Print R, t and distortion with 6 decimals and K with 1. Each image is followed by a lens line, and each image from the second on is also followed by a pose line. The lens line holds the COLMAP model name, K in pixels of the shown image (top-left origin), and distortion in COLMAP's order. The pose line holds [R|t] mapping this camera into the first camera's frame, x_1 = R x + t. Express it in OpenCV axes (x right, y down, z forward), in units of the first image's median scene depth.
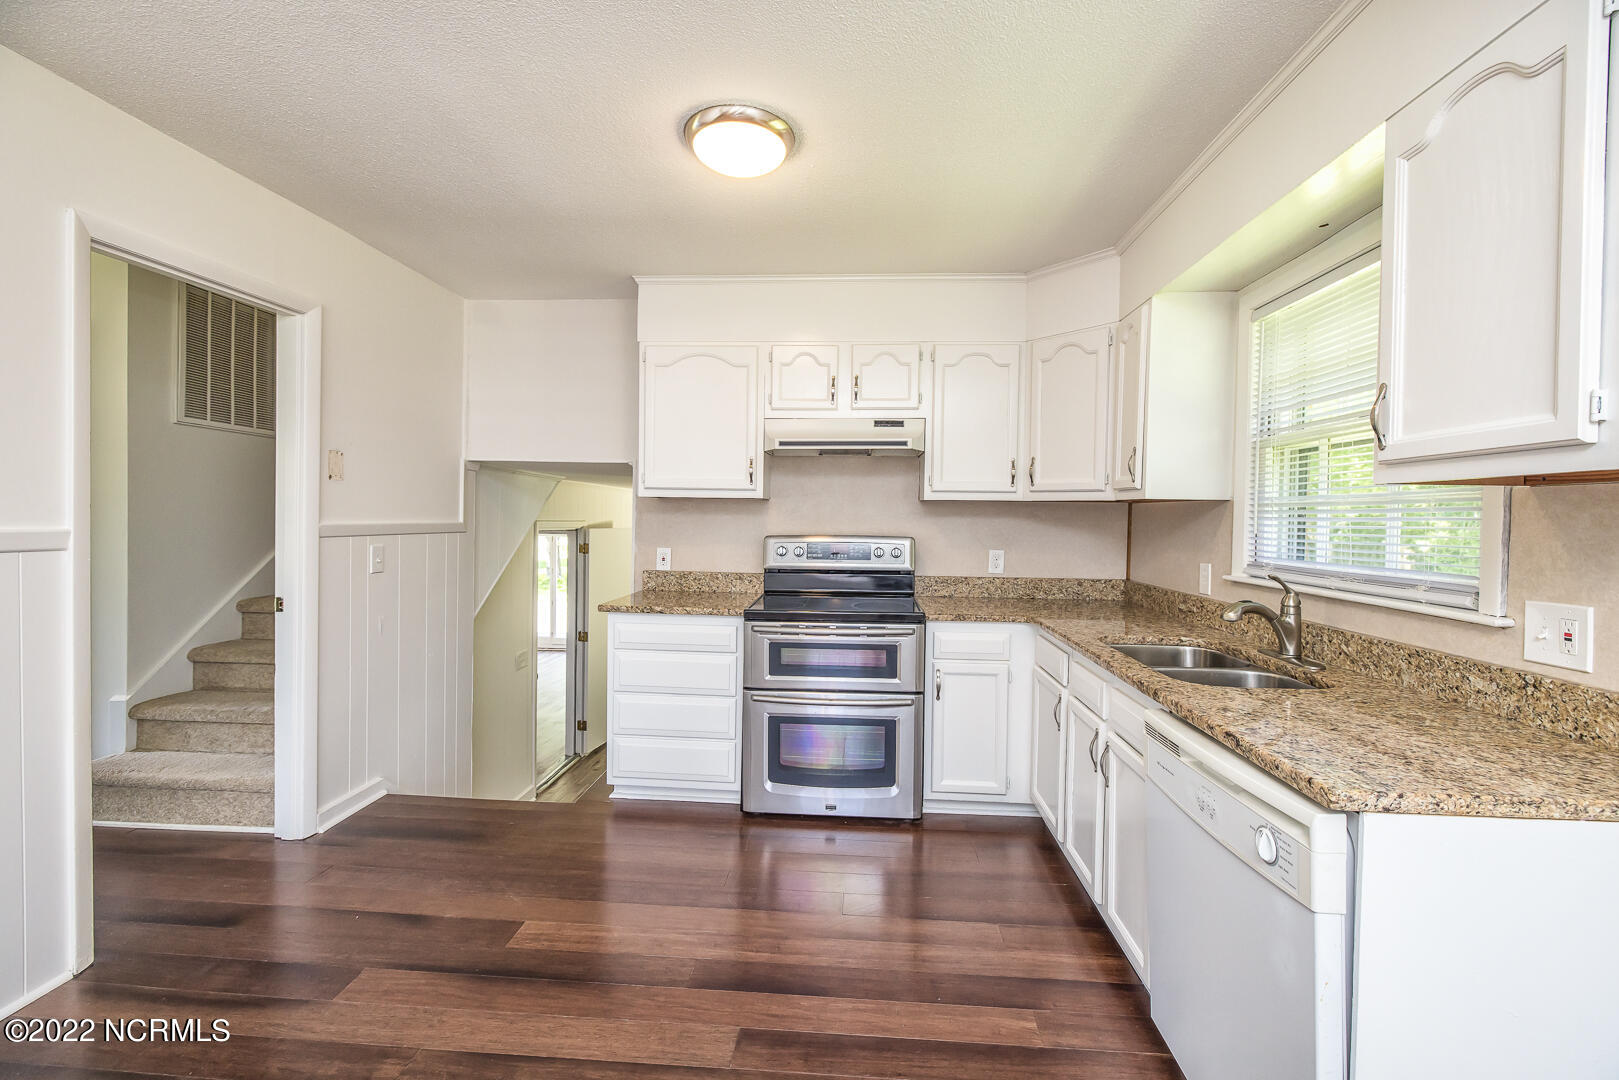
lens RADIAL K [[675.3, 0, 813.7], [0, 675.3, 533.7], [0, 0, 1]] dist [-0.000344, 0.000169]
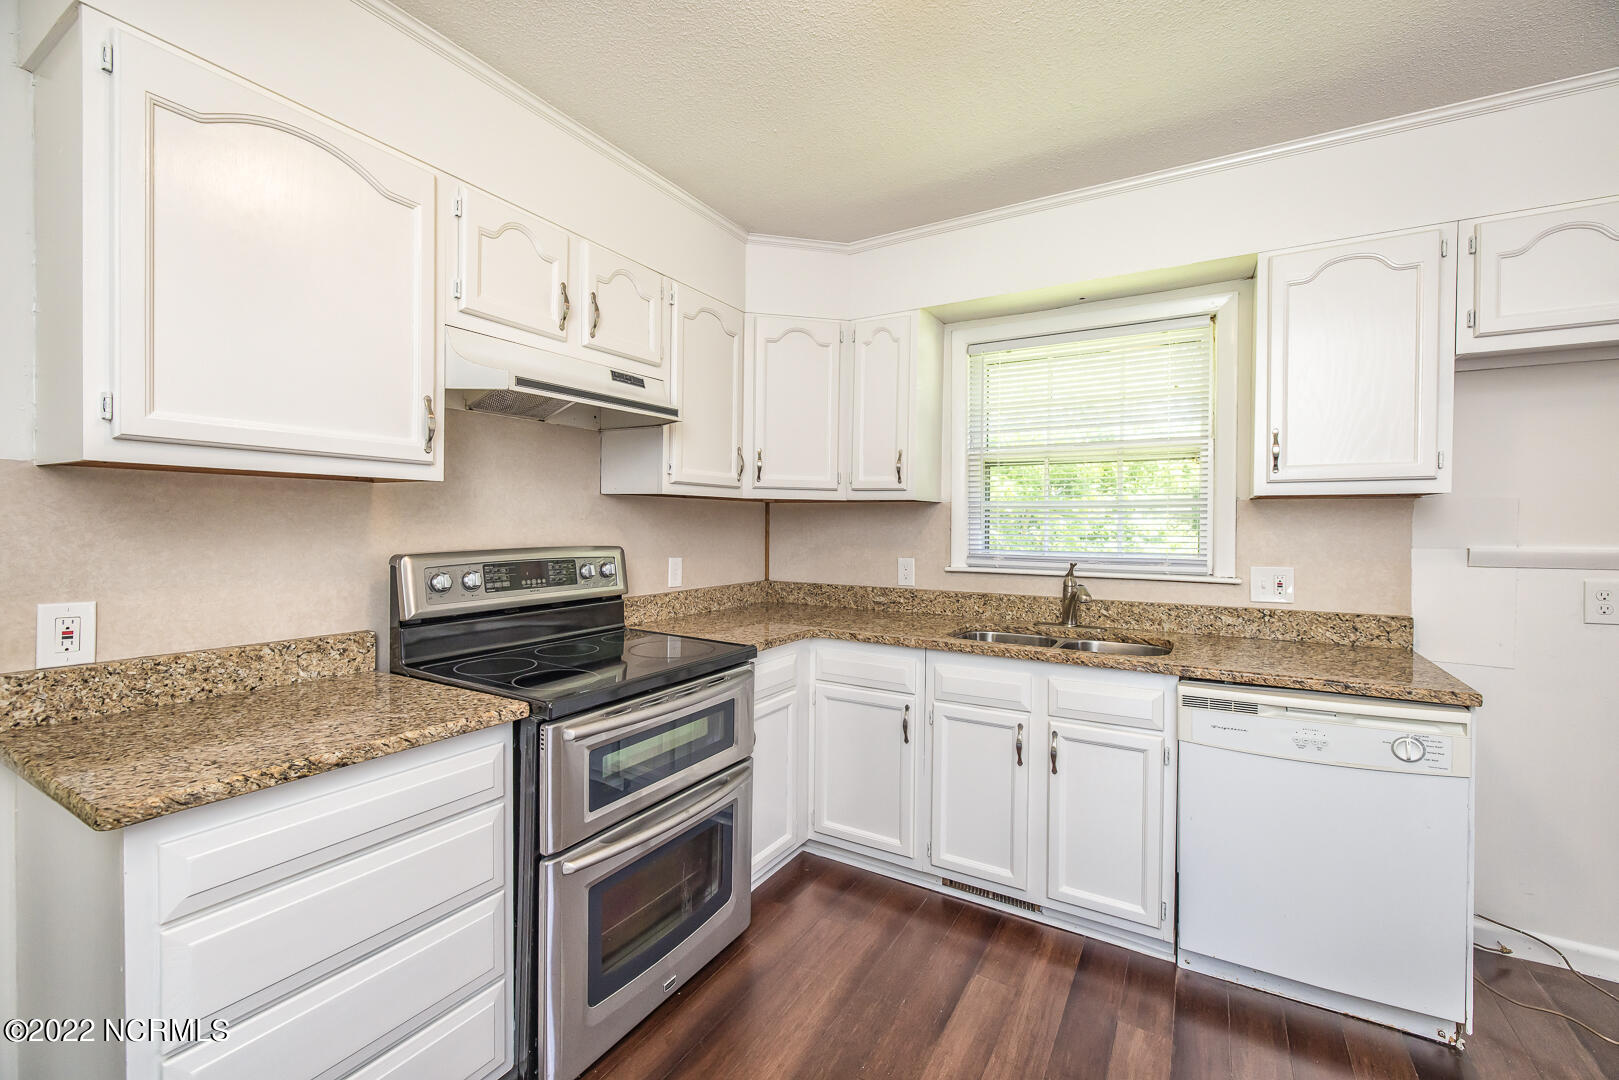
lens RADIAL K [[675.3, 0, 813.7], [0, 675.3, 533.7], [0, 0, 1]] dist [-0.000344, 0.000169]
pose [[0.446981, -0.024701, 0.894203, -0.432346], [0.022535, 0.999612, 0.016348, -0.016238], [-0.894260, 0.012844, 0.447364, 0.557982]]
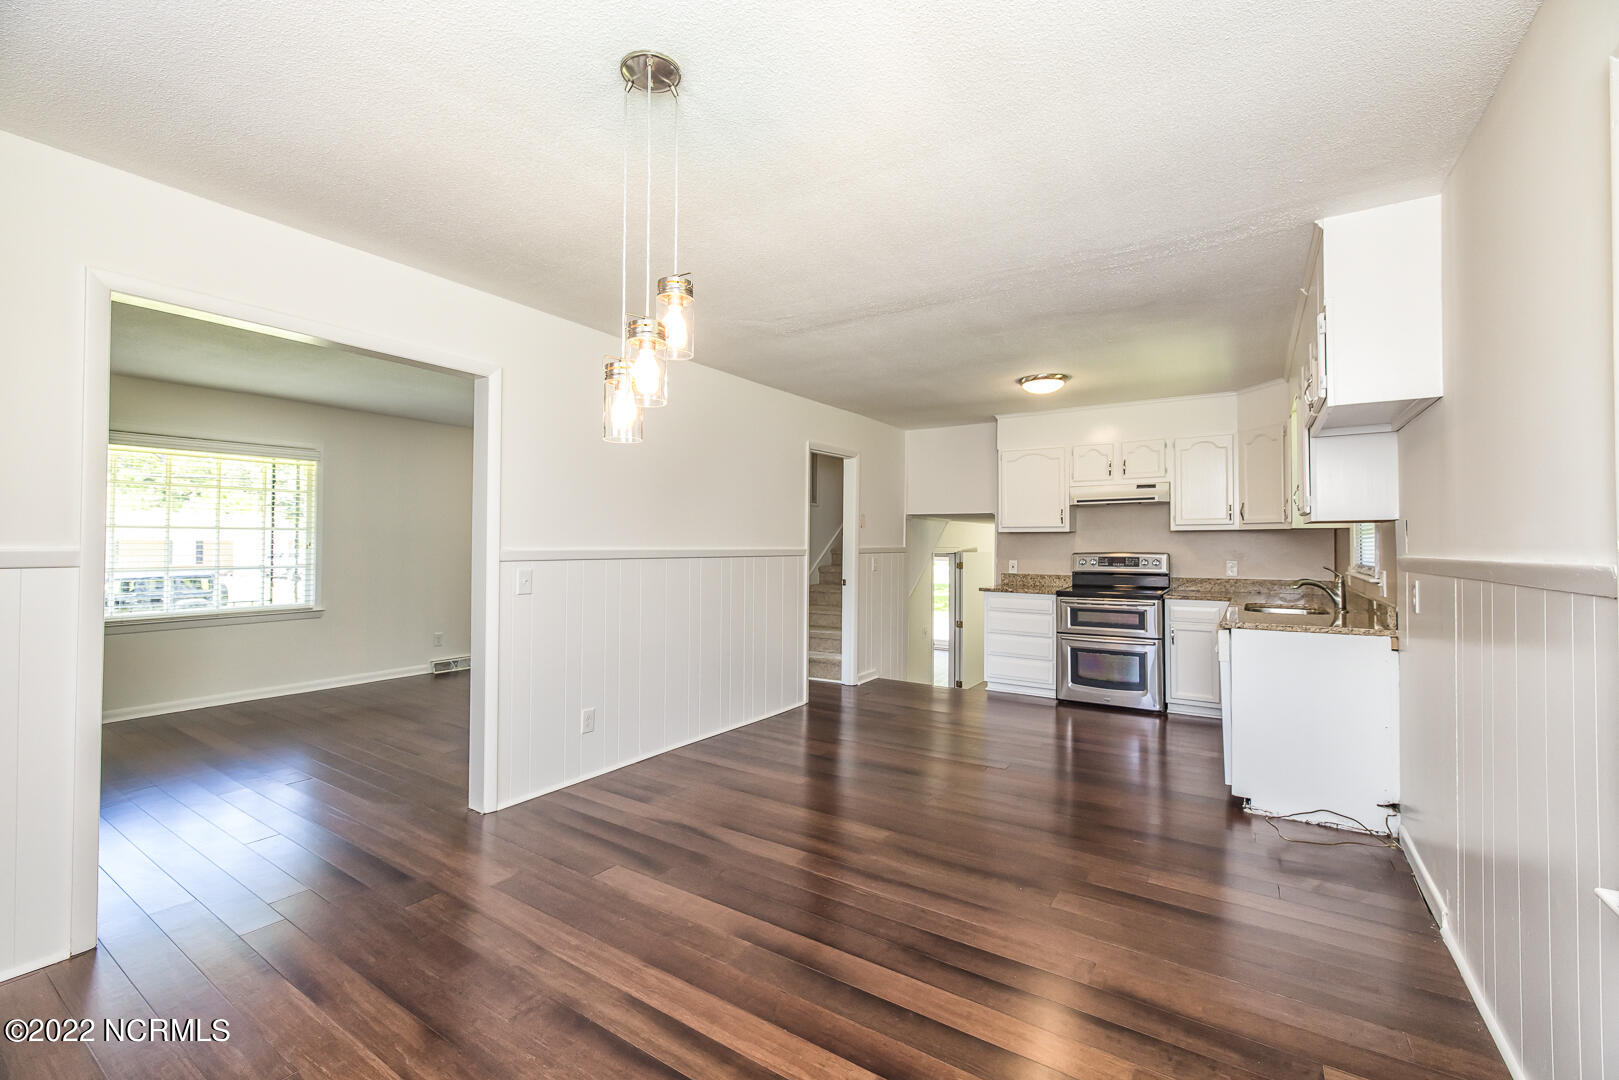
lens RADIAL K [[675.3, 0, 813.7], [0, 675.3, 533.7], [0, 0, 1]] dist [-0.000344, 0.000169]
pose [[0.873817, -0.019877, -0.485849, 0.213310], [-0.001388, 0.999058, -0.043369, 0.033356], [0.486253, 0.038571, 0.872966, -0.936532]]
